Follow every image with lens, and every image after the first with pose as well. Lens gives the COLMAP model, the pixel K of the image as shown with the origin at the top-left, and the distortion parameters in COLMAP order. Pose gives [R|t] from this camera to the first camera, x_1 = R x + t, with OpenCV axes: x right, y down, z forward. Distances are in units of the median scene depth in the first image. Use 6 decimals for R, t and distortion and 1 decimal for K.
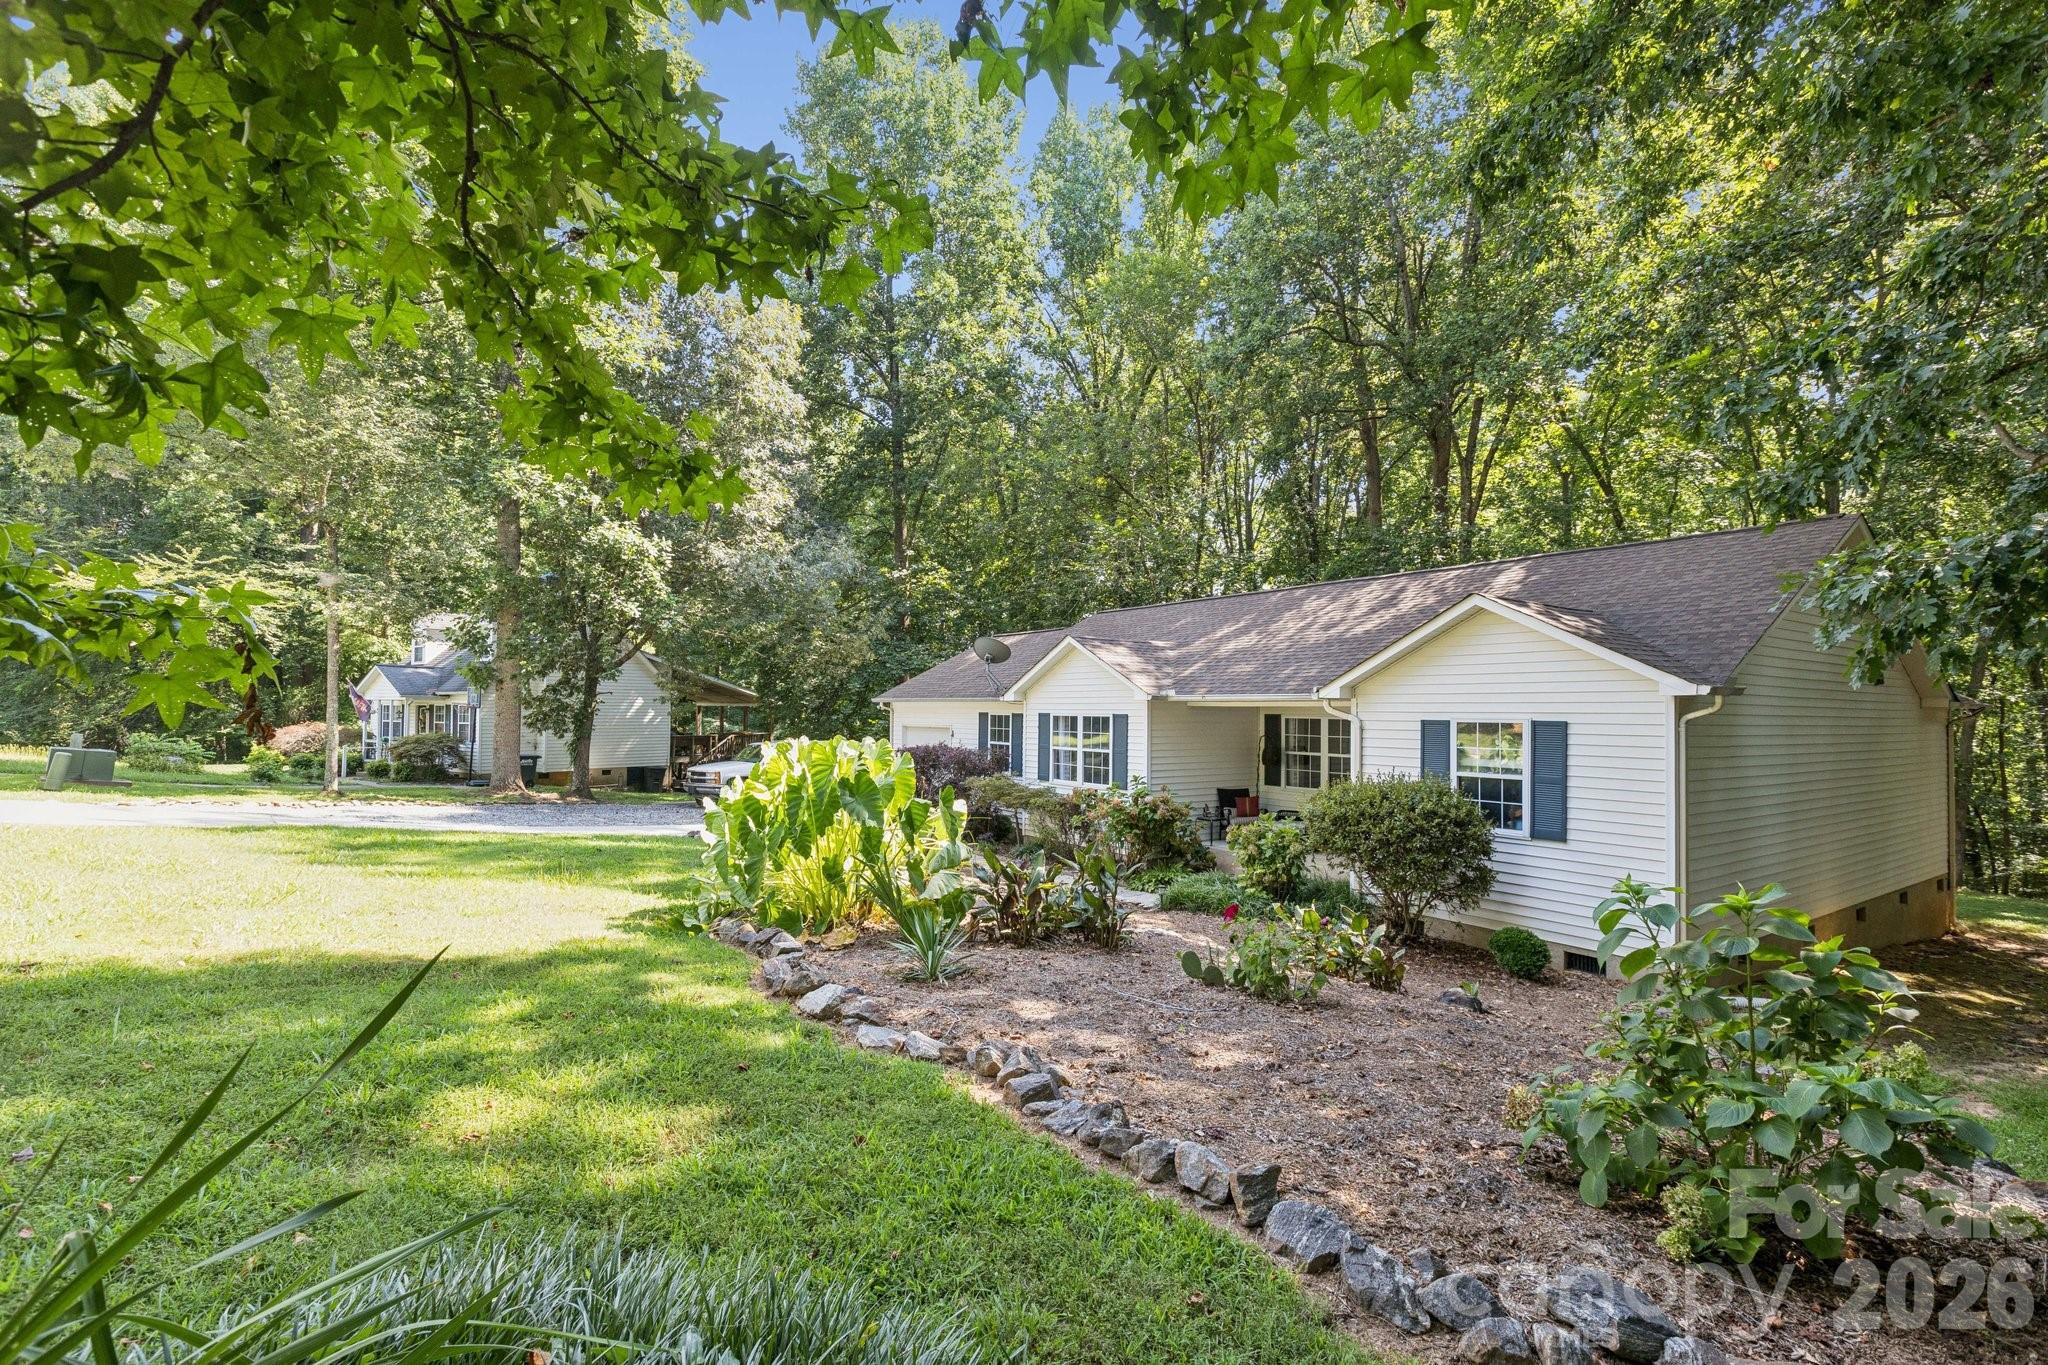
lens RADIAL K [[917.9, 0, 1020.3], [0, 917.9, 683.9], [0, 0, 1]] dist [-0.007866, 0.000650]
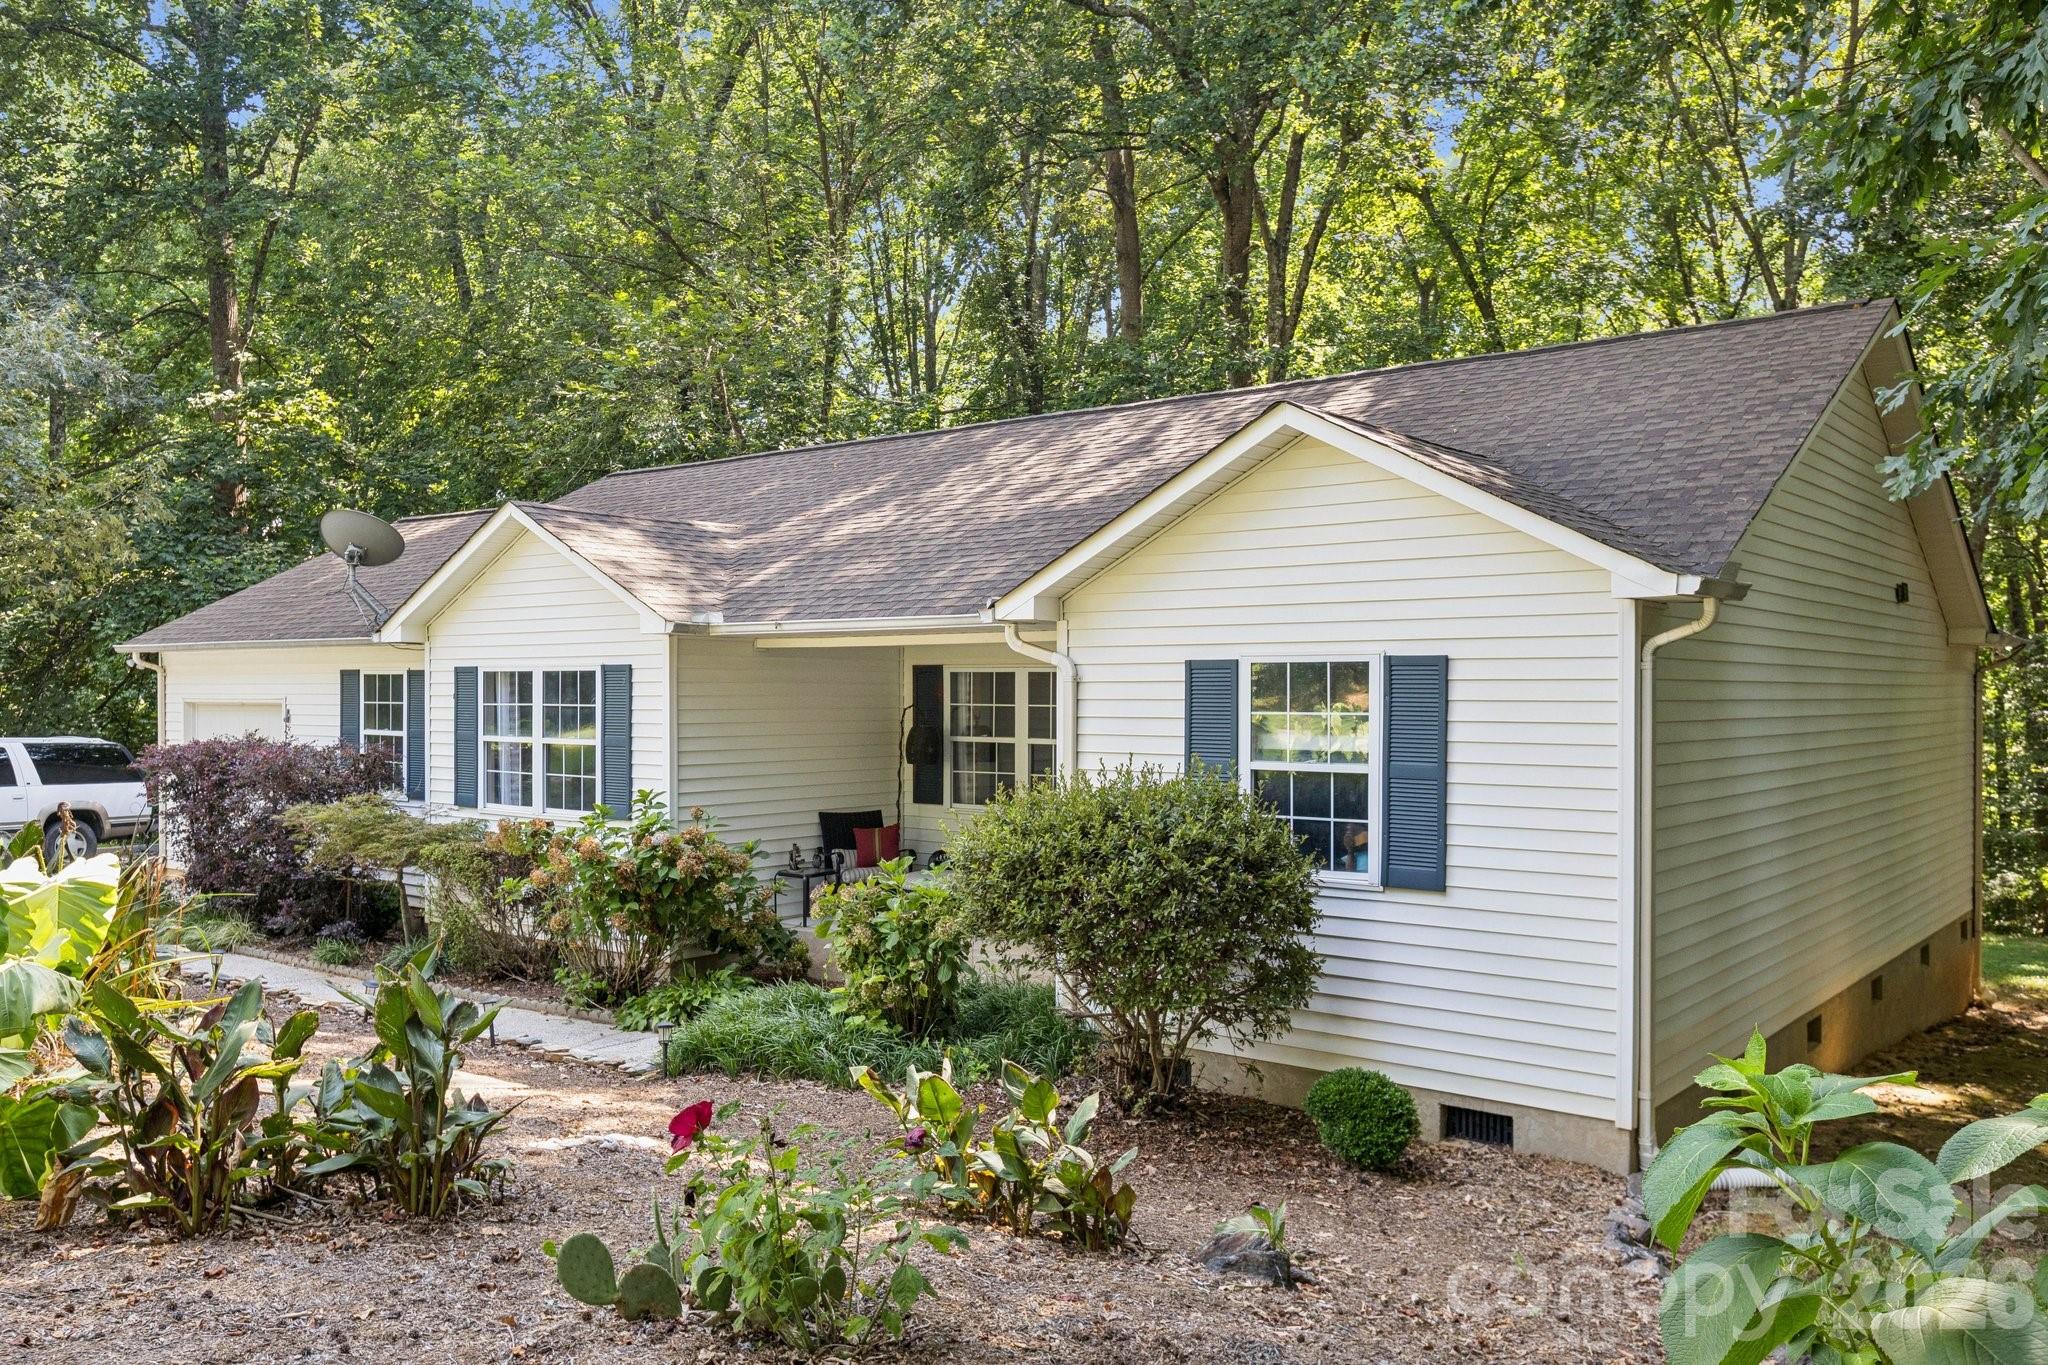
lens RADIAL K [[1603.2, 0, 1030.4], [0, 1603.2, 680.0], [0, 0, 1]] dist [-0.020236, 0.000702]
pose [[0.955364, -0.007129, 0.295344, 0.072063], [-0.000503, 0.999668, 0.025756, 0.020342], [-0.295430, -0.024755, 0.955044, 0.139835]]
